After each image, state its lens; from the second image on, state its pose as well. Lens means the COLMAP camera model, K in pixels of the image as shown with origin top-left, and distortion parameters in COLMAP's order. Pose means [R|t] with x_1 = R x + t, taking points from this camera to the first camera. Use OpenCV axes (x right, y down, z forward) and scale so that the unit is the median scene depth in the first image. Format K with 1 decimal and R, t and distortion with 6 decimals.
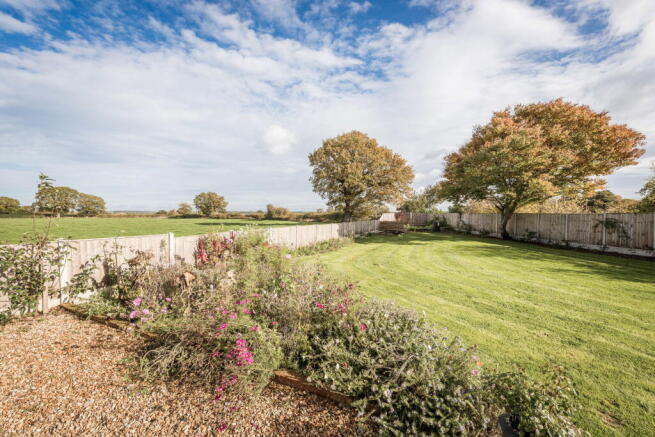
lens RADIAL K [[259.7, 0, 328.9], [0, 259.7, 224.7], [0, 0, 1]] dist [0.013190, -0.000522]
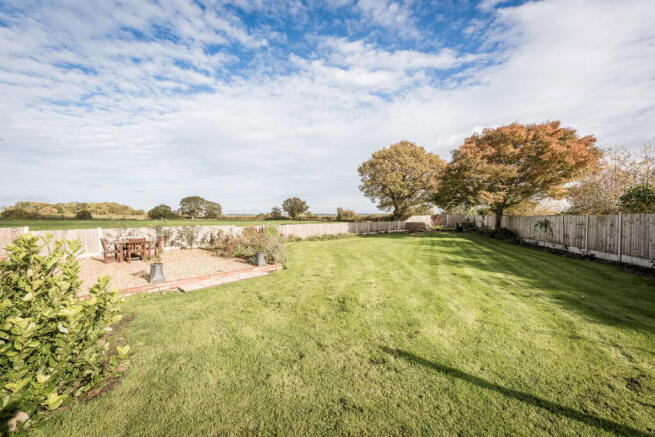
lens RADIAL K [[259.7, 0, 326.5], [0, 259.7, 219.7], [0, 0, 1]] dist [0.013190, -0.000522]
pose [[0.947955, 0.000770, -0.318404, 0.218443], [-0.009529, 0.999618, -0.025951, 0.008840], [0.318262, 0.027634, 0.947600, -0.225702]]
